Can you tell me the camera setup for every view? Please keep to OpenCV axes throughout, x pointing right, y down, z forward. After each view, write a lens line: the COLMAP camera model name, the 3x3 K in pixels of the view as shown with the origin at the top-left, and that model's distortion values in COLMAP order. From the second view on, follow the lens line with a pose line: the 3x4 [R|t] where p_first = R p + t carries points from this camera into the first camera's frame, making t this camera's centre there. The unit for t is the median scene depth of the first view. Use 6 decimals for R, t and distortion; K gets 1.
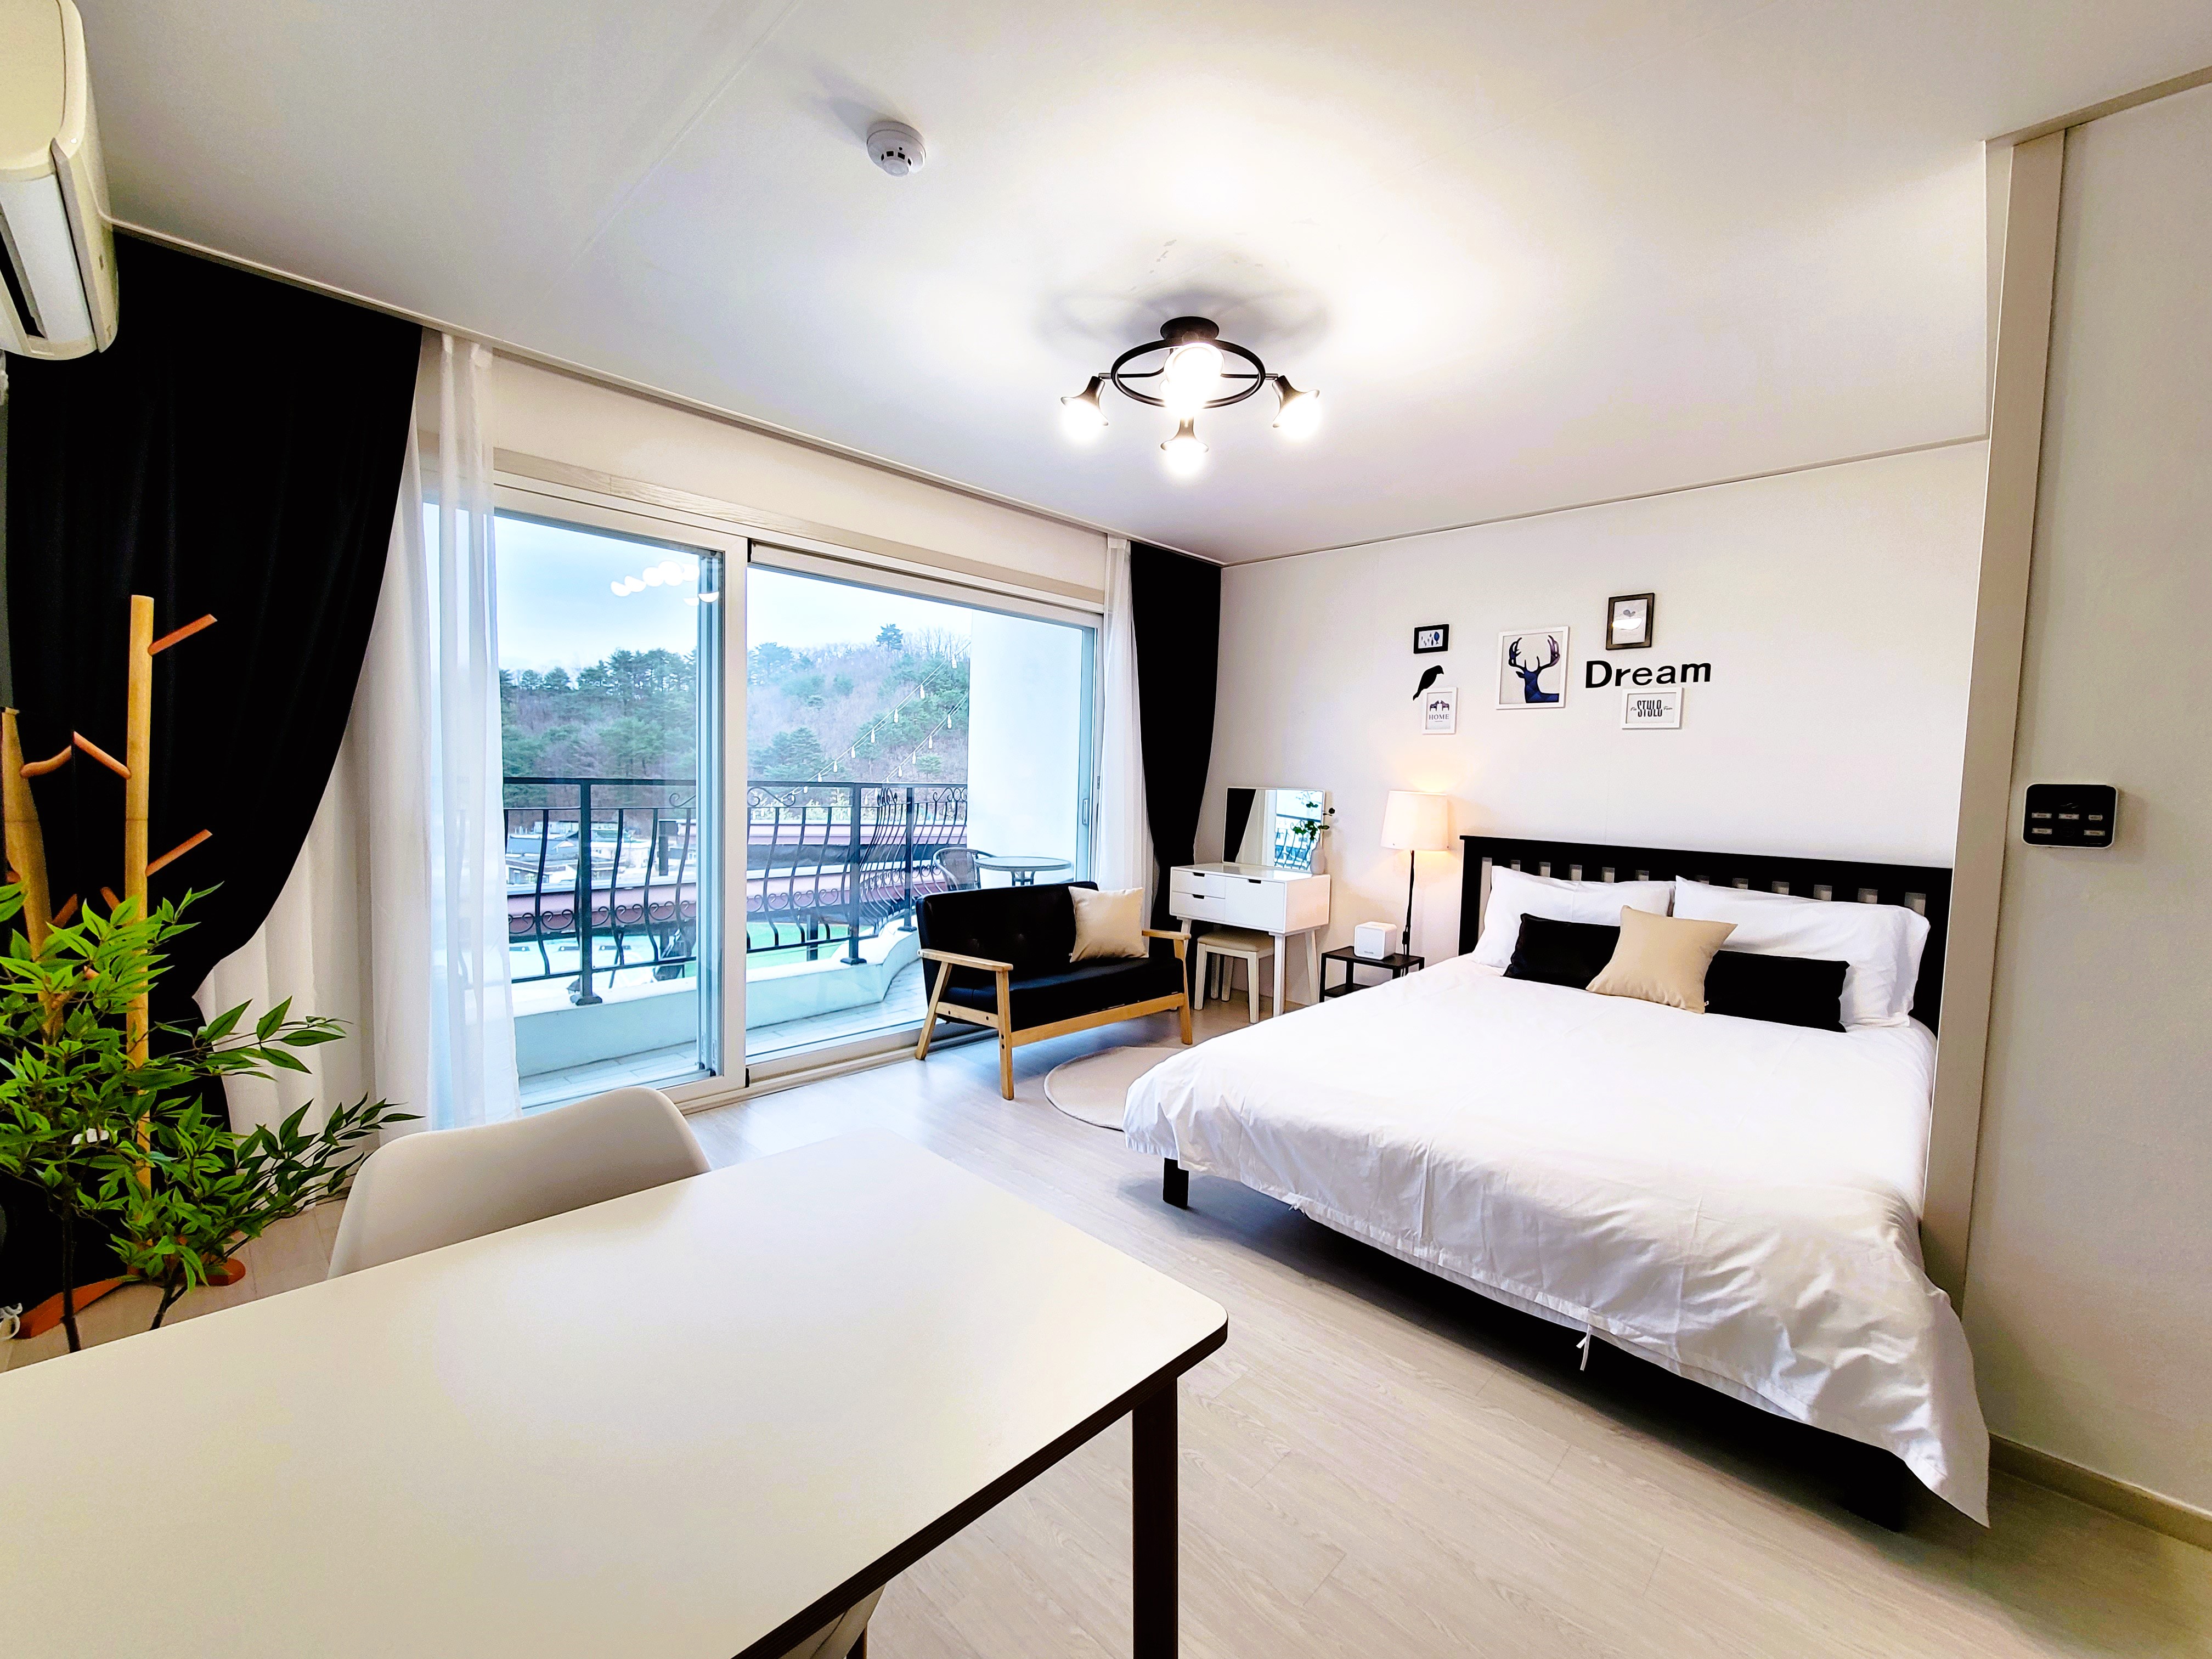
lens RADIAL K [[893.3, 0, 1105.4], [0, 893.3, 829.9], [0, 0, 1]] dist [-0.001879, 0.000587]
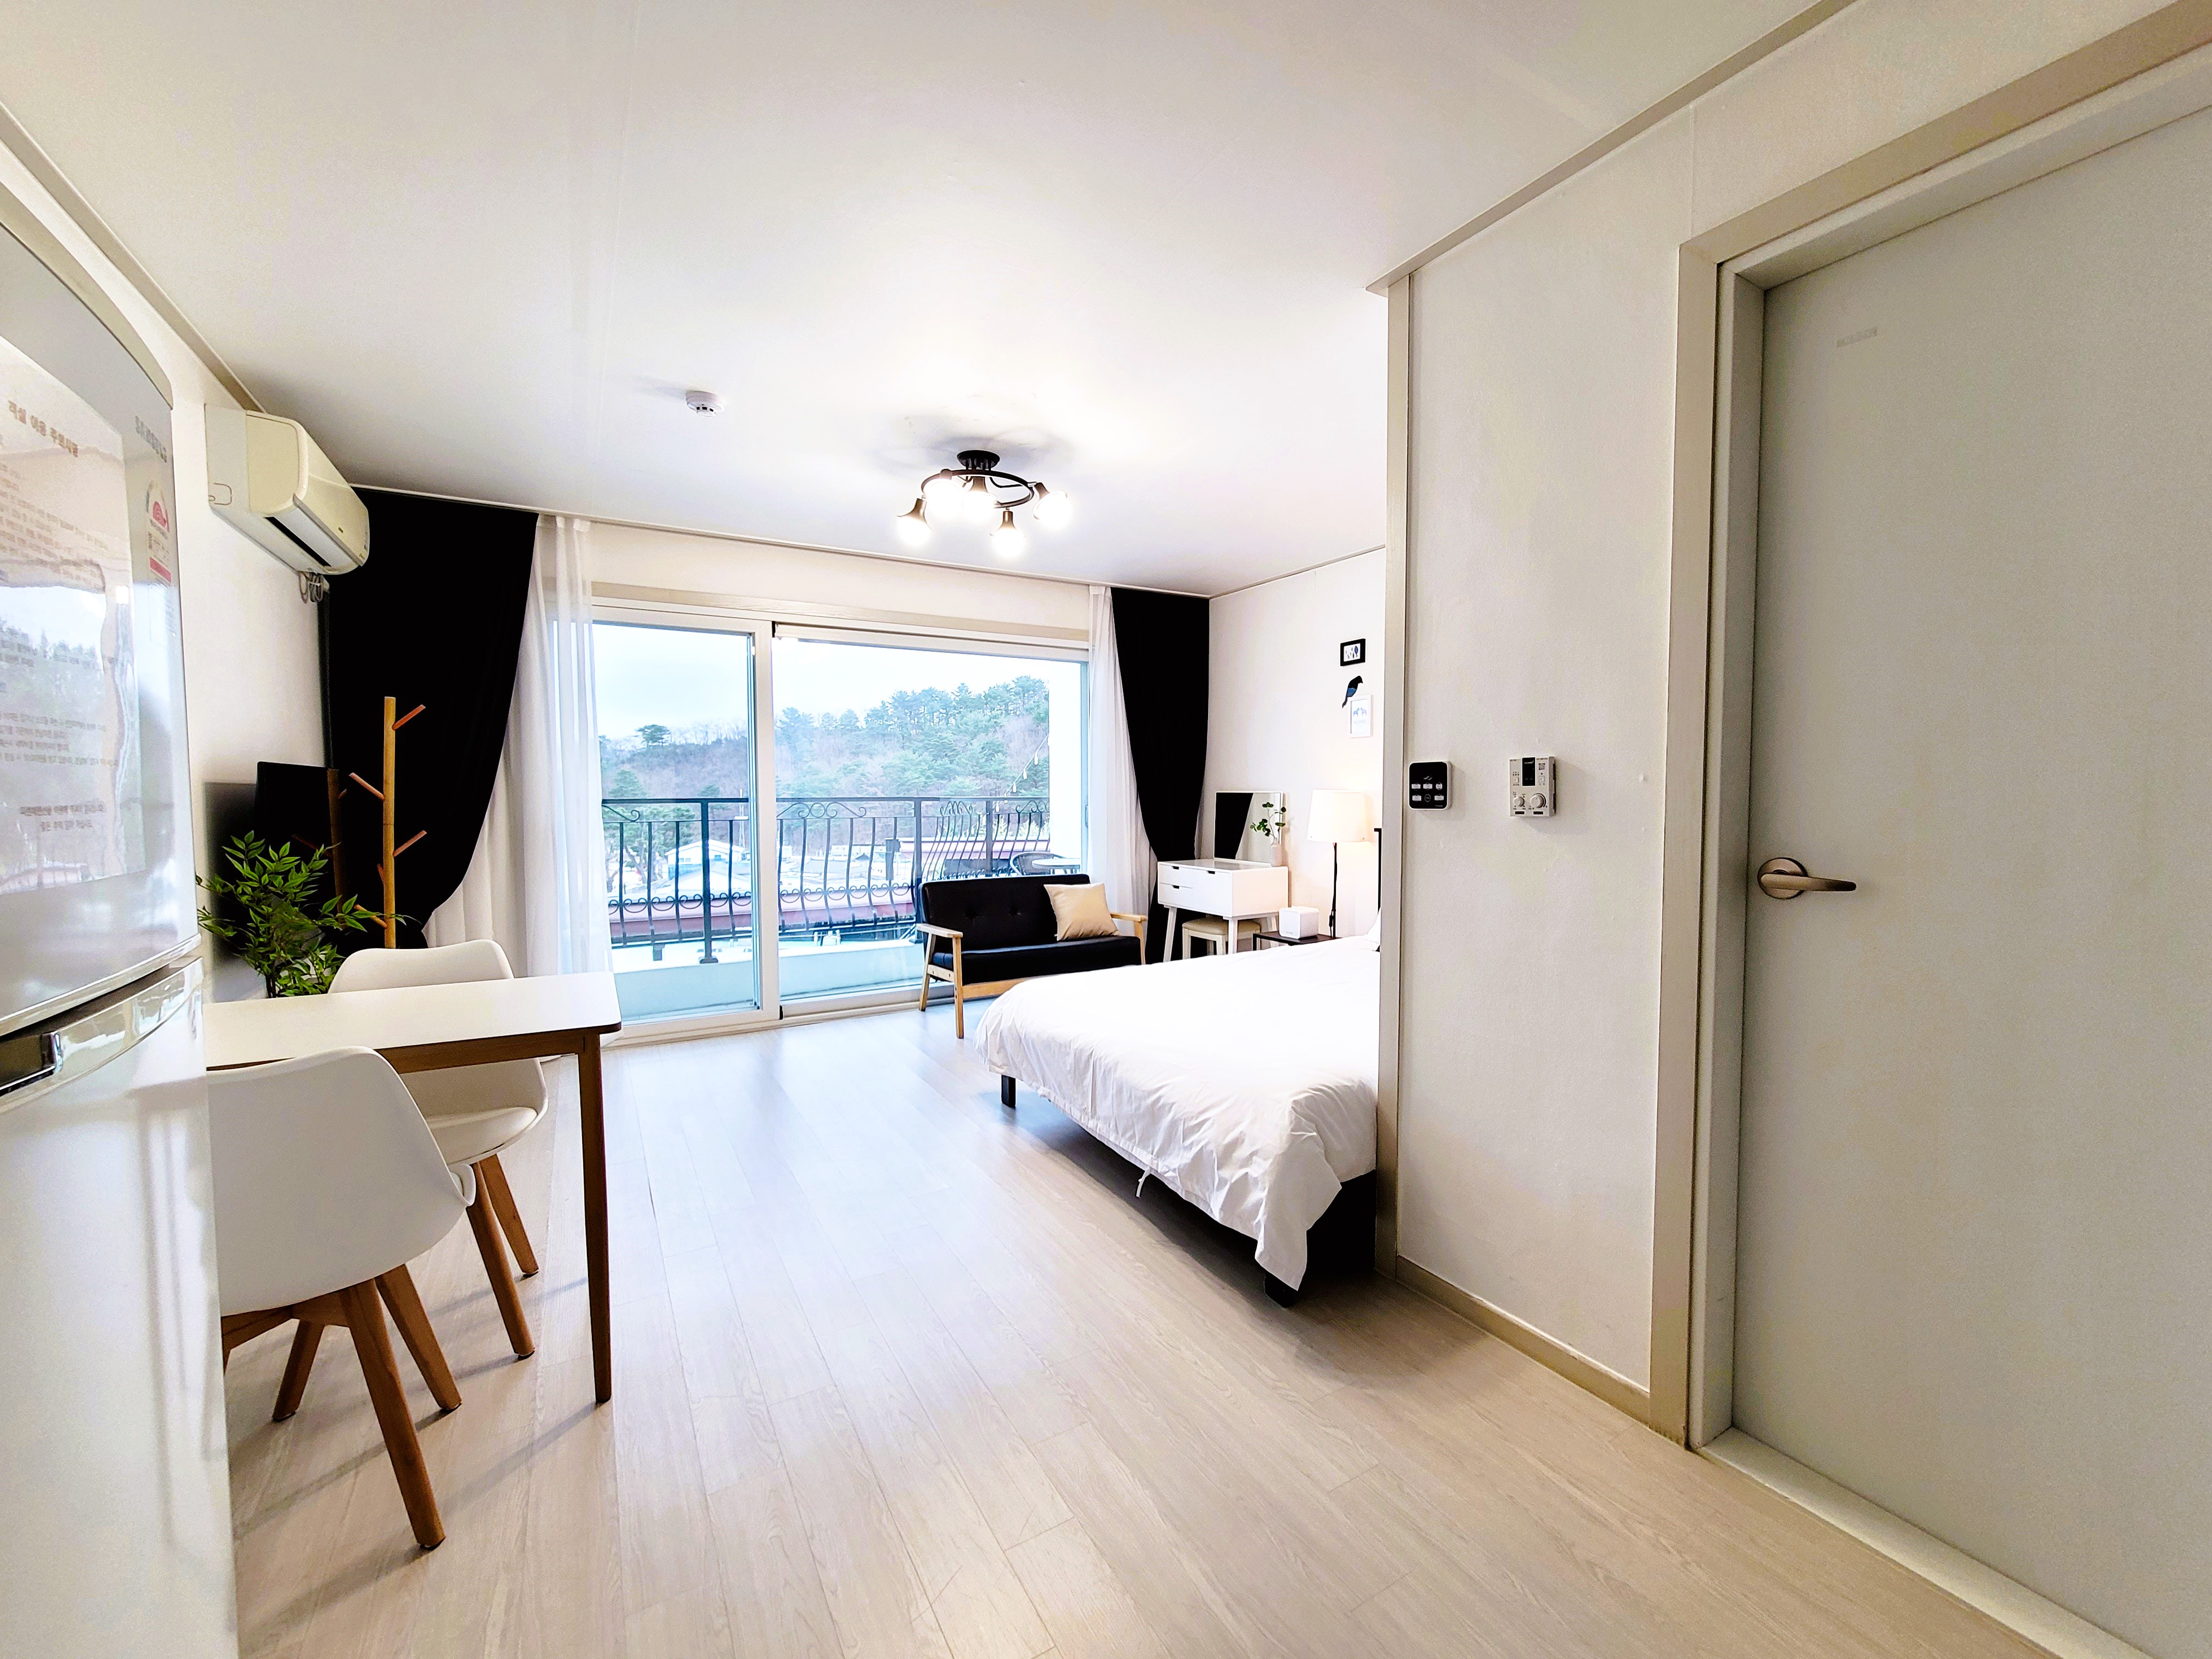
lens RADIAL K [[893.3, 0, 1106.5], [0, 893.3, 834.2], [0, 0, 1]] dist [-0.001879, 0.000587]
pose [[0.962721, -0.016358, -0.270003, 0.442722], [0.012111, 0.999775, -0.017388, 0.033492], [0.270227, 0.013470, 0.962703, -0.181194]]
